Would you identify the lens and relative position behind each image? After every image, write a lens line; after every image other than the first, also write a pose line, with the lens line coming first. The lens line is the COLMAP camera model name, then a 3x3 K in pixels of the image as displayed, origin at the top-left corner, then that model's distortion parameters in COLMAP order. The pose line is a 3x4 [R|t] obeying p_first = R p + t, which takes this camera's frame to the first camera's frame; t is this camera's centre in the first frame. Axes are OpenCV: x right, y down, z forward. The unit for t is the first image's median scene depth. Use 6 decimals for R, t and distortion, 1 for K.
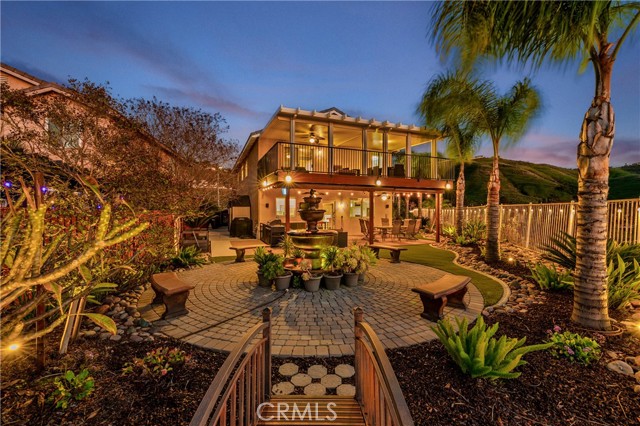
lens RADIAL K [[268.9, 0, 320.7], [0, 268.9, 212.9], [0, 0, 1]] dist [0.004674, 0.000329]
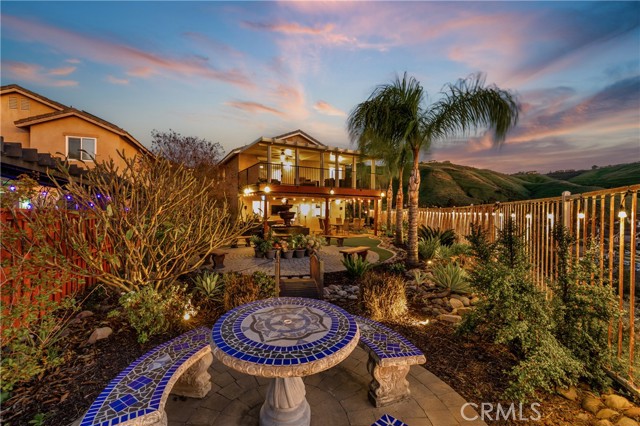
lens RADIAL K [[268.9, 0, 320.6], [0, 268.9, 212.6], [0, 0, 1]] dist [0.004674, 0.000329]
pose [[0.990918, 0.002938, 0.134436, -0.027375], [-0.002795, 0.999995, -0.001257, -0.003617], [-0.134439, 0.000870, 0.990922, -0.343484]]
